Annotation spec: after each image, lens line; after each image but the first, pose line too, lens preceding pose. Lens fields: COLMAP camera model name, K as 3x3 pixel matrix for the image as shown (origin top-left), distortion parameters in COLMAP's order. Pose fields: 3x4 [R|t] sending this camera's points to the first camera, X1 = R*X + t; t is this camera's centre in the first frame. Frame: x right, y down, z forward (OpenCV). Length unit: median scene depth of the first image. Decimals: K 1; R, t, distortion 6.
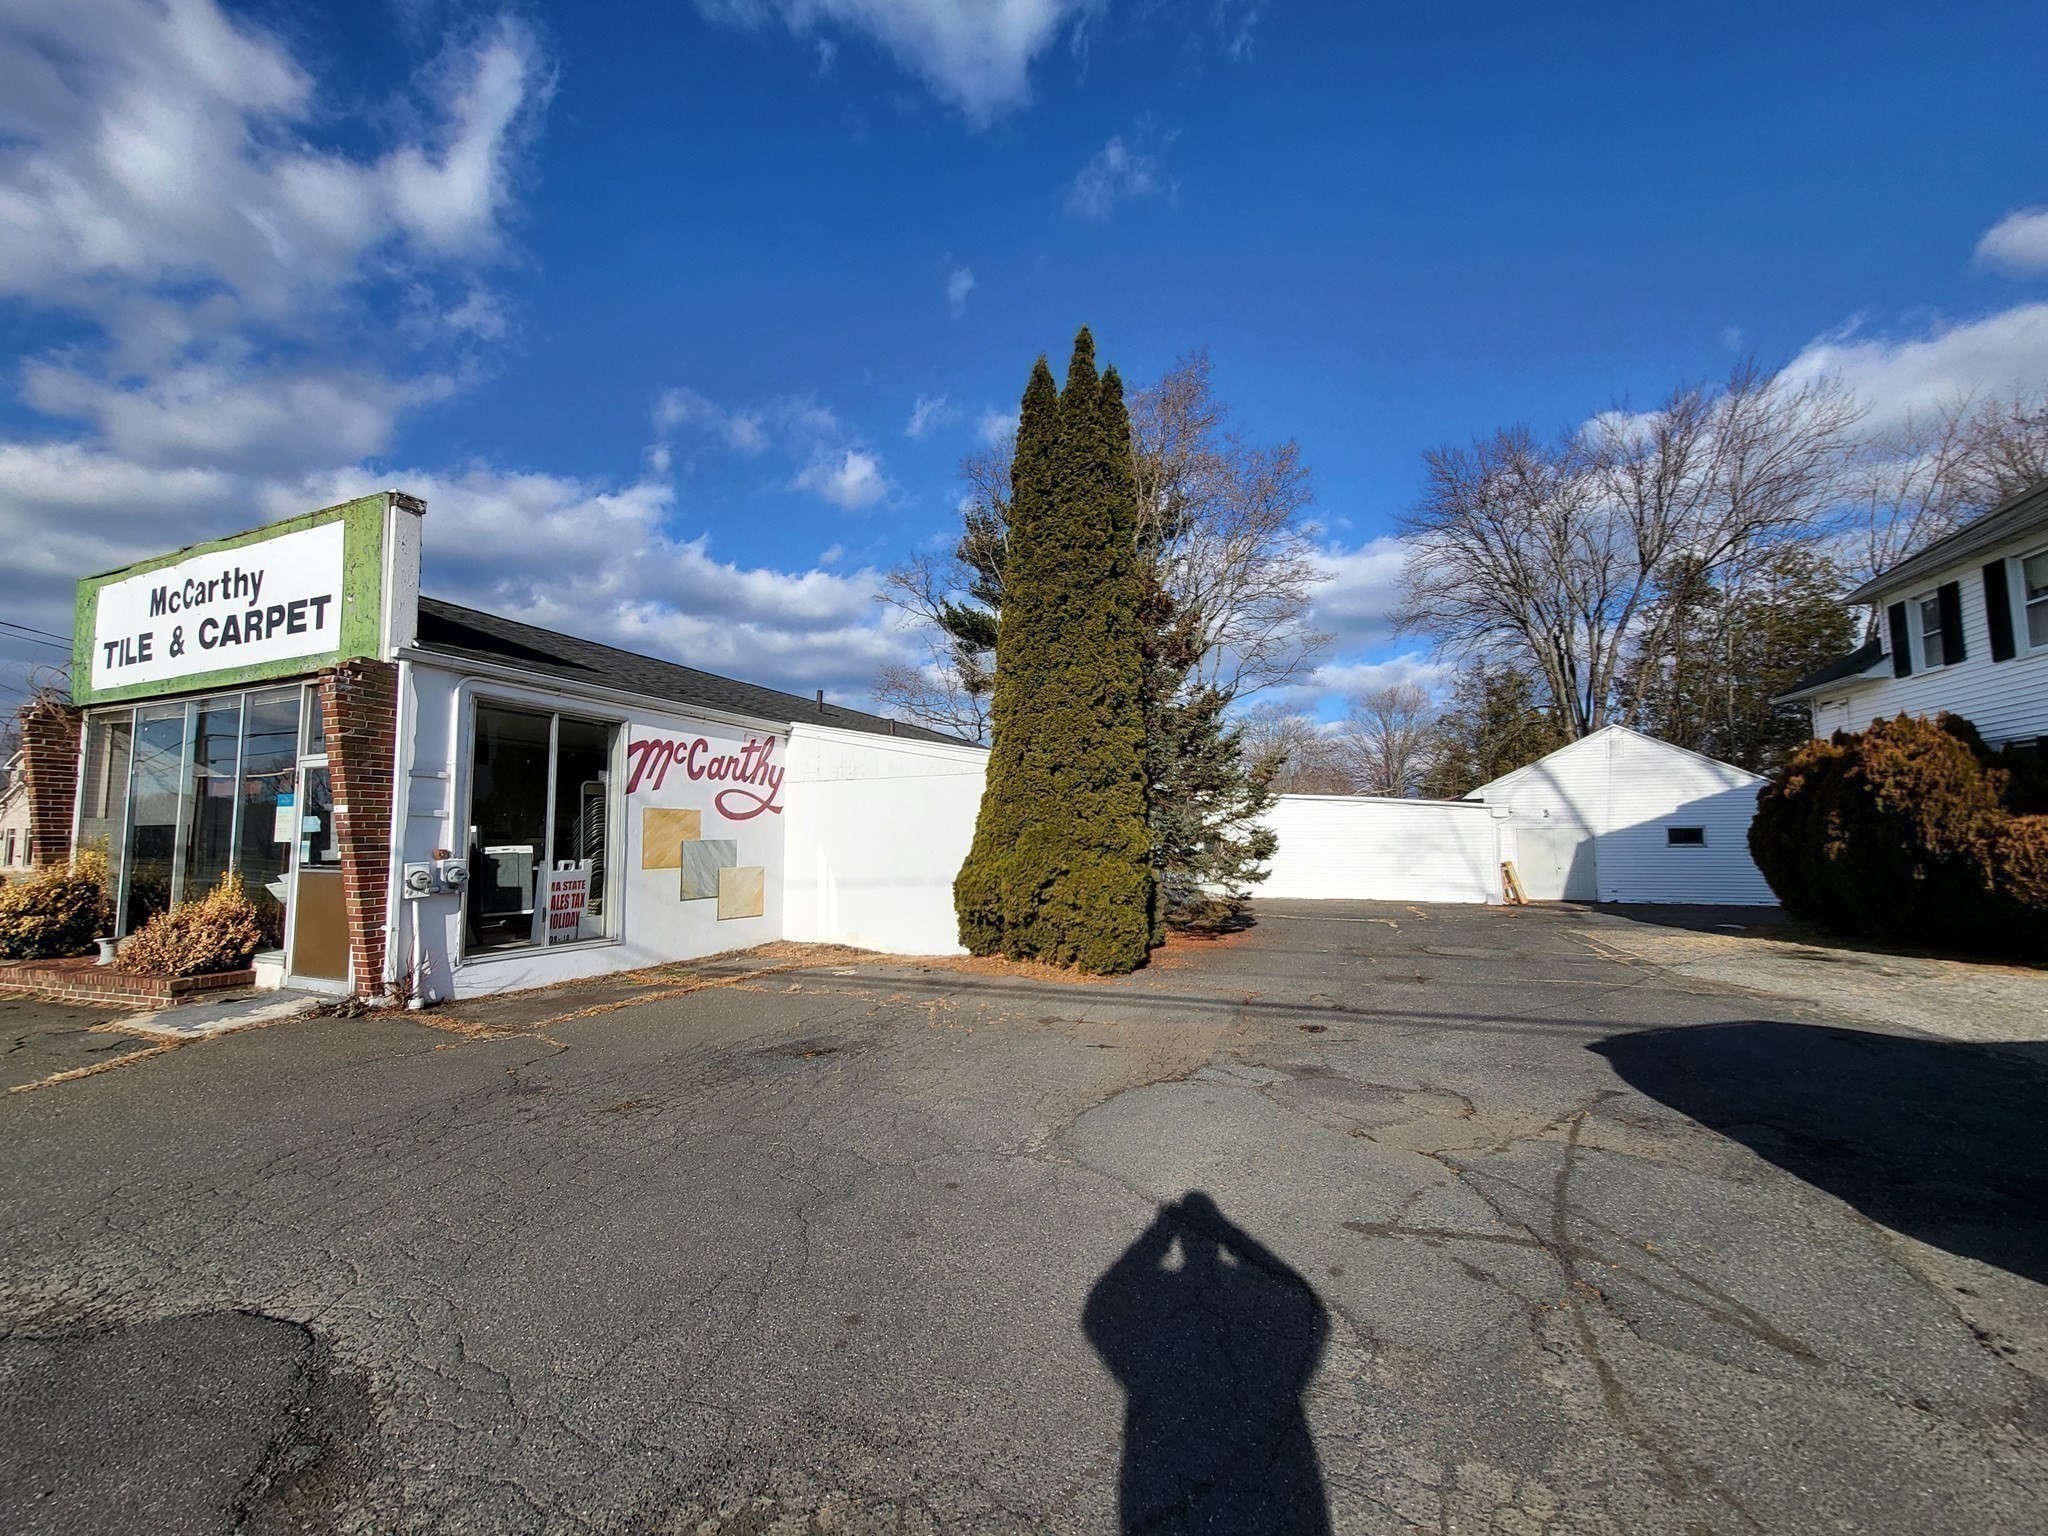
lens RADIAL K [[798.8, 0, 1024.0], [0, 798.8, 768.0], [0, 0, 1]] dist [-0.001178, -0.000216]
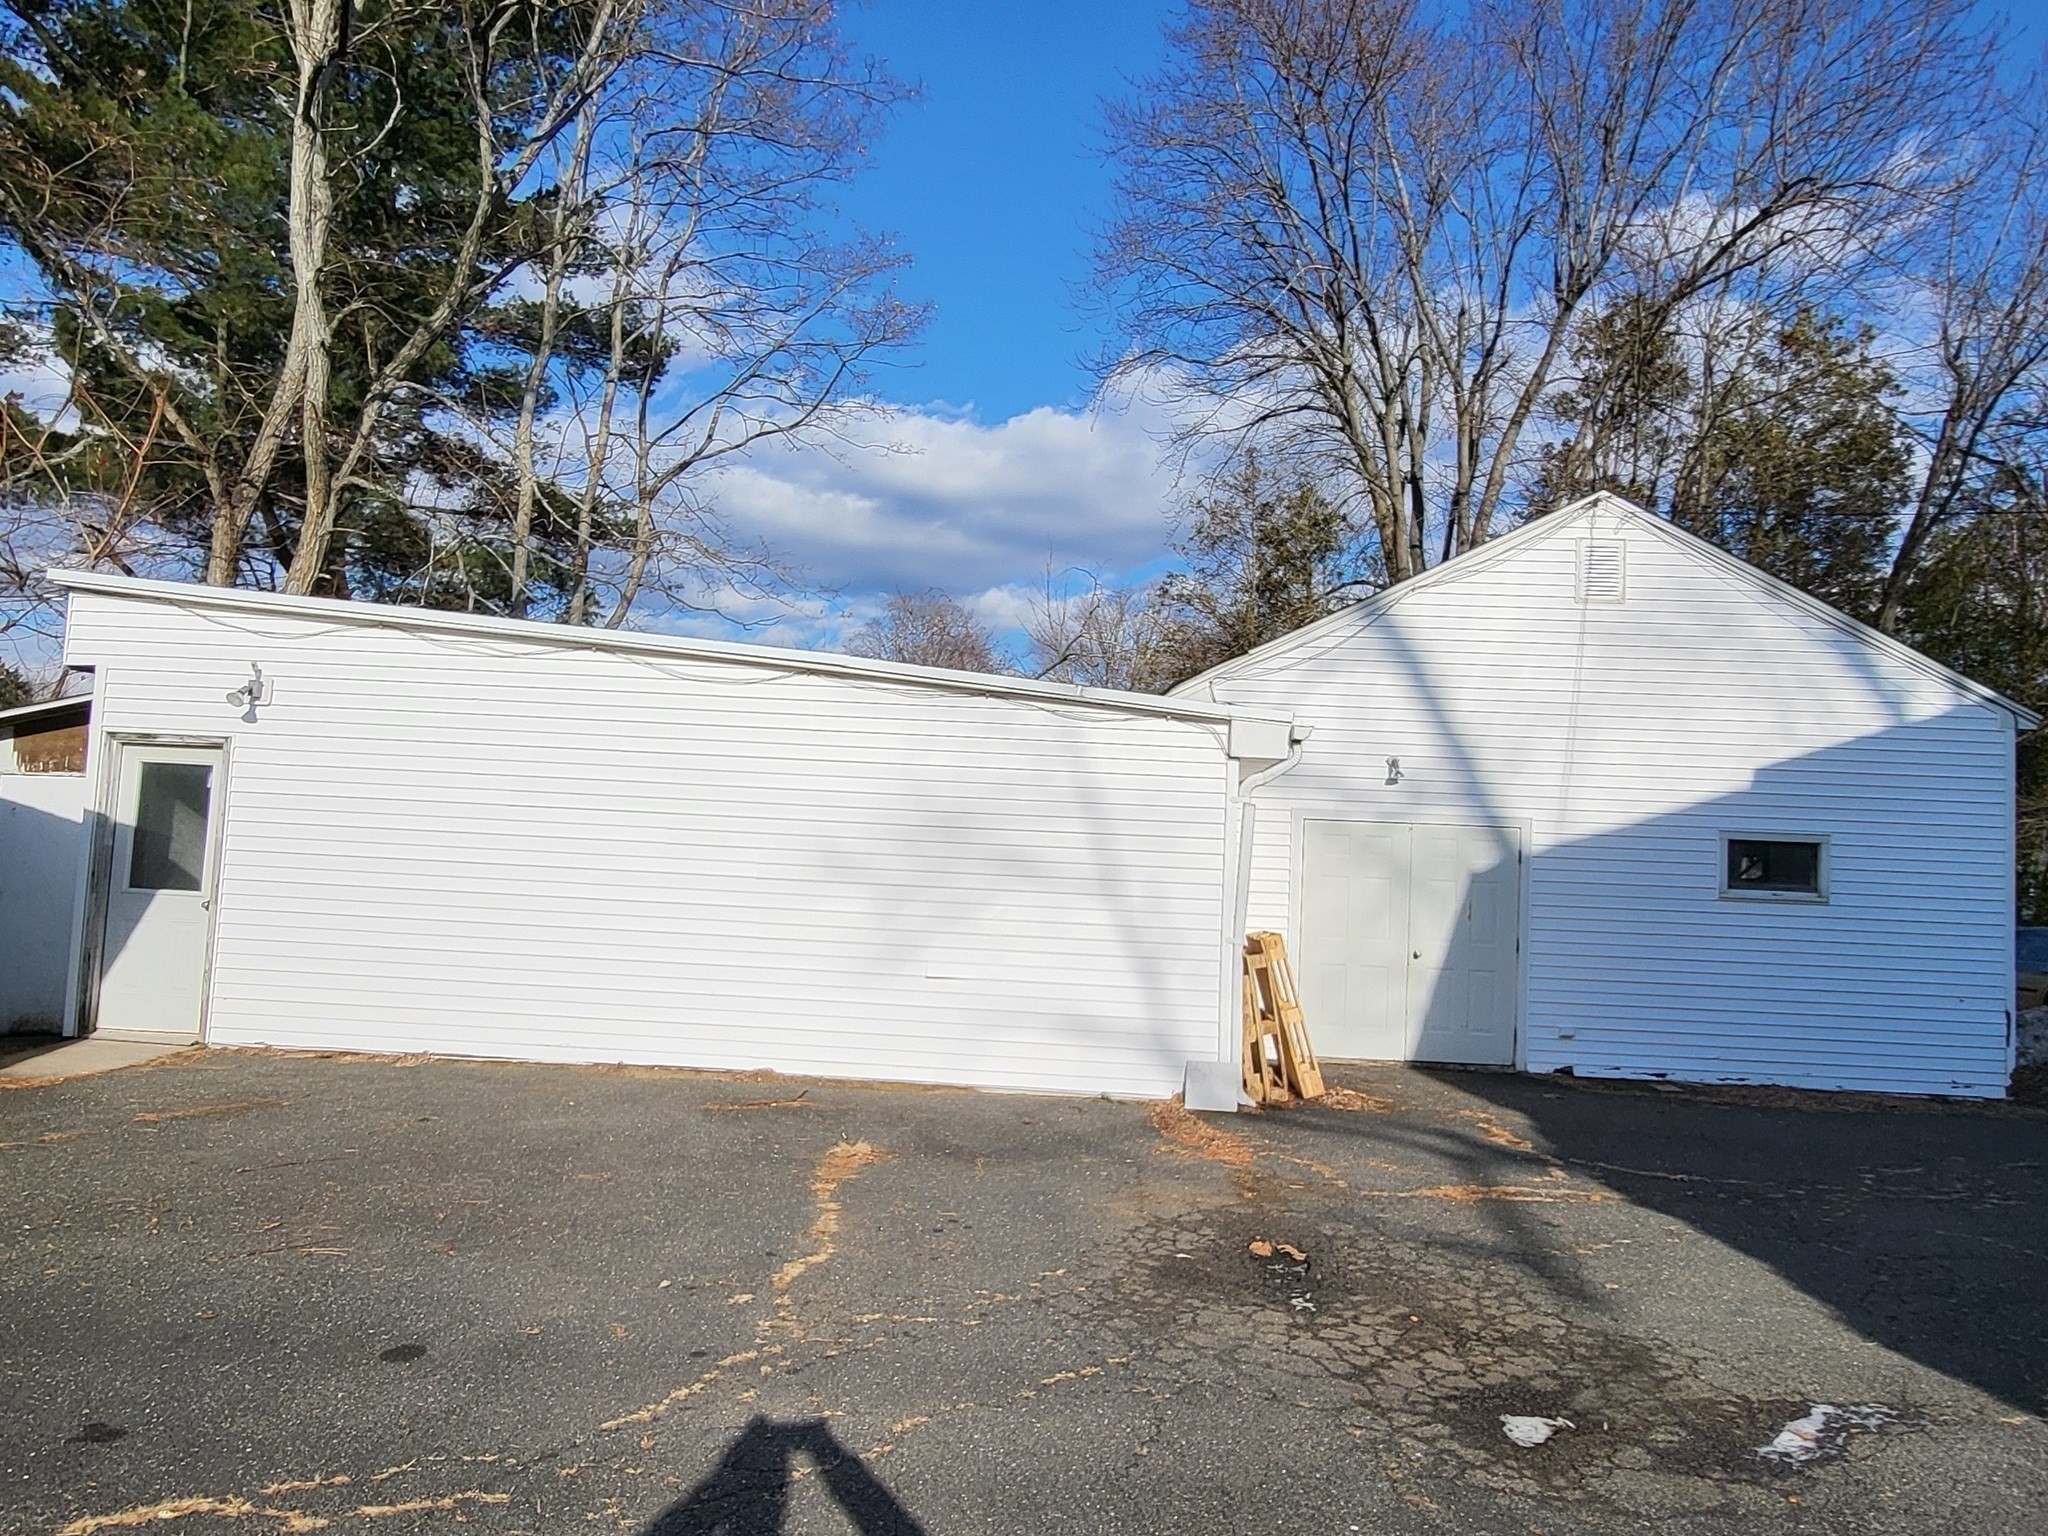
lens RADIAL K [[1363.0, 0, 1021.8], [0, 1363.0, 735.6], [0, 0, 1]] dist [-0.007004, -0.003903]
pose [[0.933968, 0.075881, 0.349207, 0.354864], [-0.081222, 0.996696, 0.000654, 0.056112], [-0.348004, -0.028974, 0.937045, 0.585273]]
